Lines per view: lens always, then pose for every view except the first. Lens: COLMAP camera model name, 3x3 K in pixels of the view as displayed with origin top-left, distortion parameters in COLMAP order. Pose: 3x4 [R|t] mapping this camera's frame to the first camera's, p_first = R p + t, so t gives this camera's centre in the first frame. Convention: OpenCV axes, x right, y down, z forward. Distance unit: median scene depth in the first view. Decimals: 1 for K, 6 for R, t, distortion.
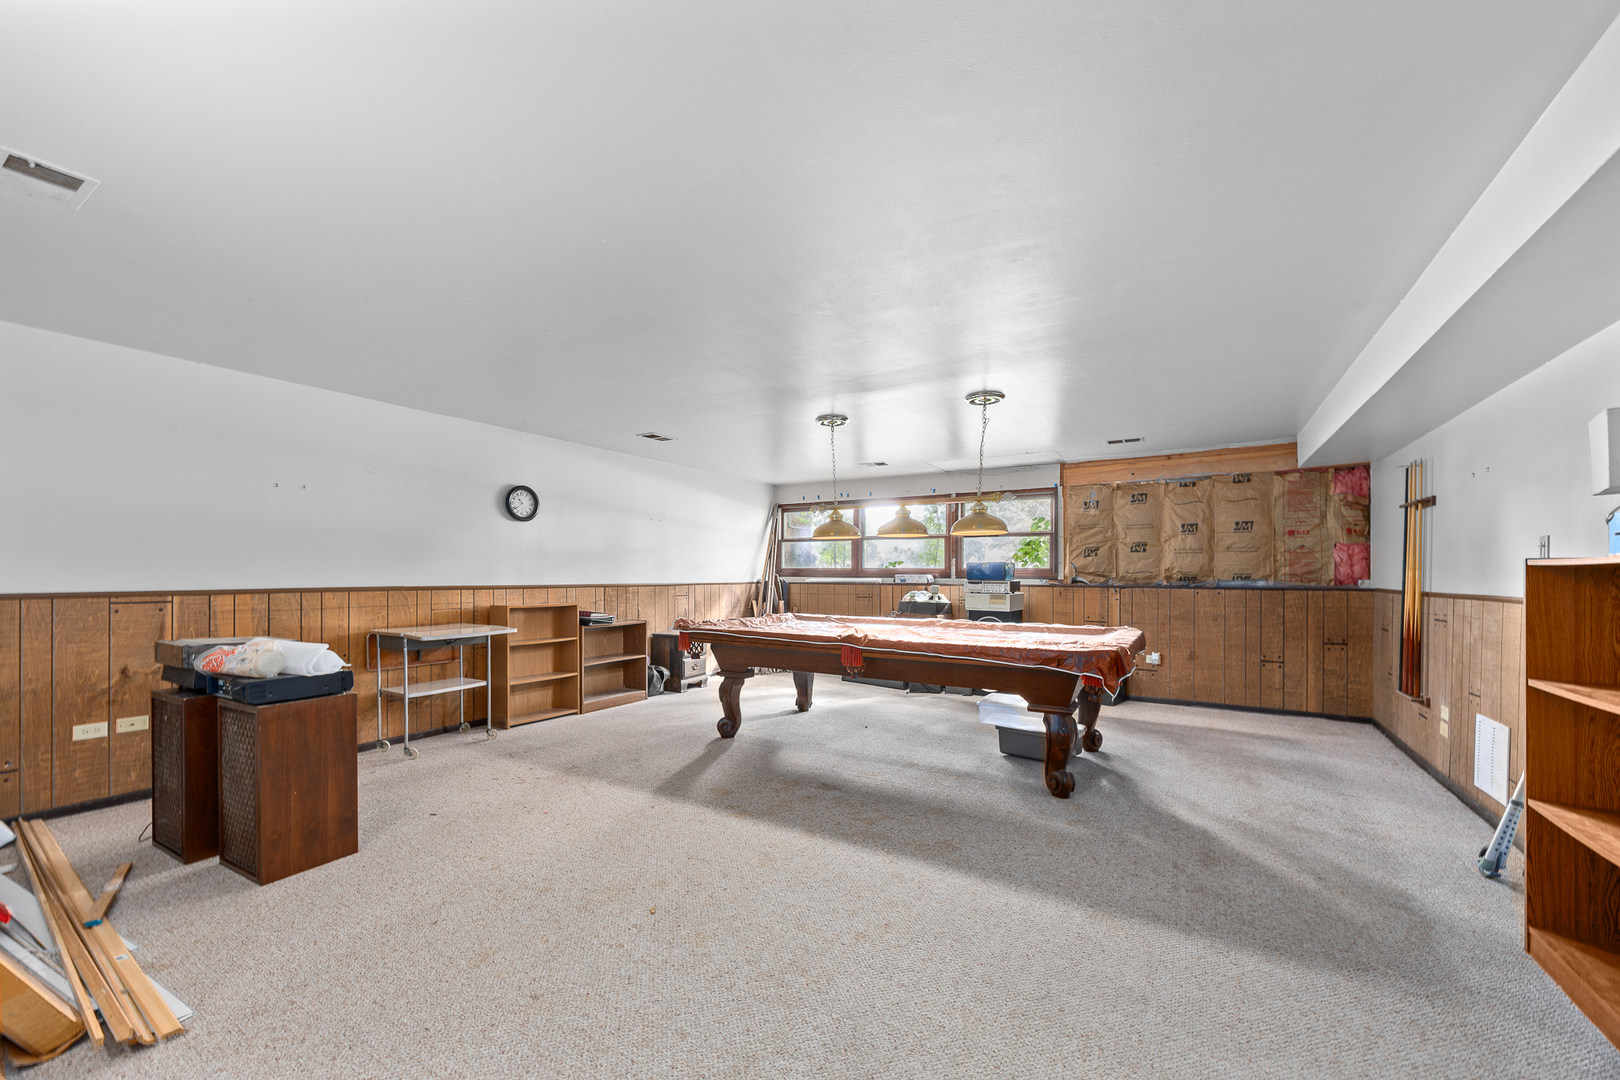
lens RADIAL K [[626.8, 0, 811.7], [0, 626.8, 576.0], [0, 0, 1]] dist [-0.001824, -0.000269]
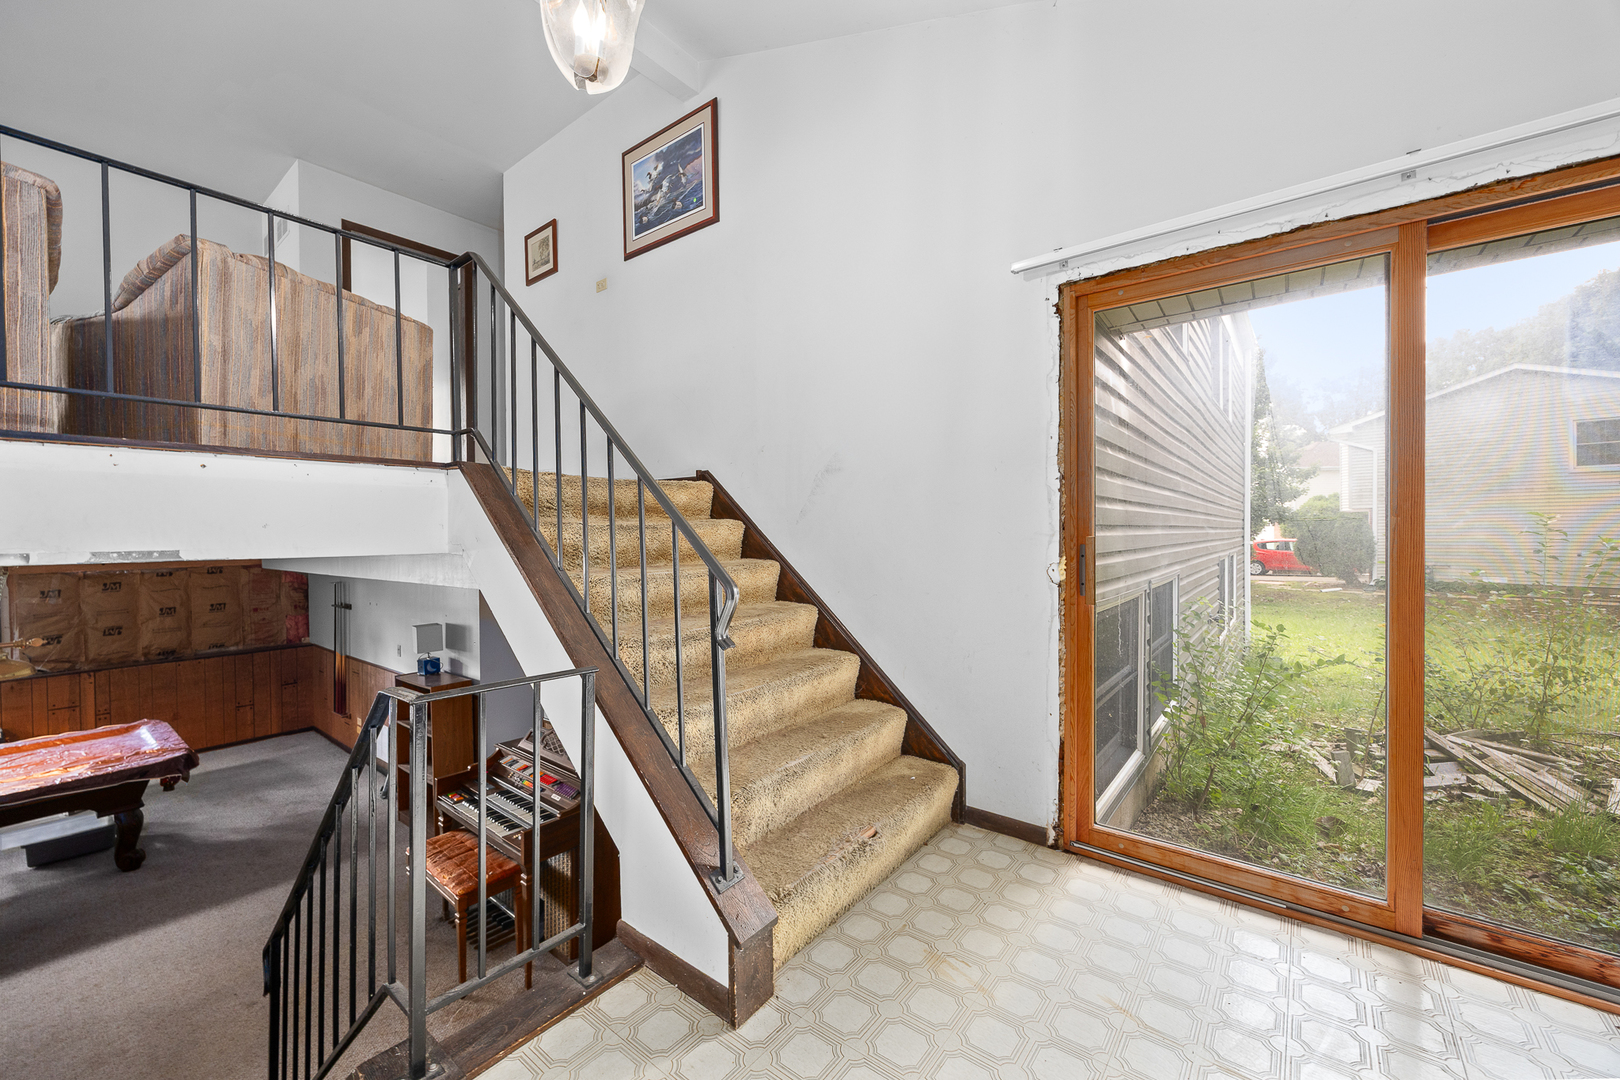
lens RADIAL K [[626.8, 0, 809.7], [0, 626.8, 537.2], [0, 0, 1]] dist [-0.001824, -0.000269]
pose [[0.114662, -0.008687, 0.993367, -0.474567], [0.012874, 0.999891, 0.007258, -0.222028], [-0.993321, 0.011957, 0.114761, -0.389586]]
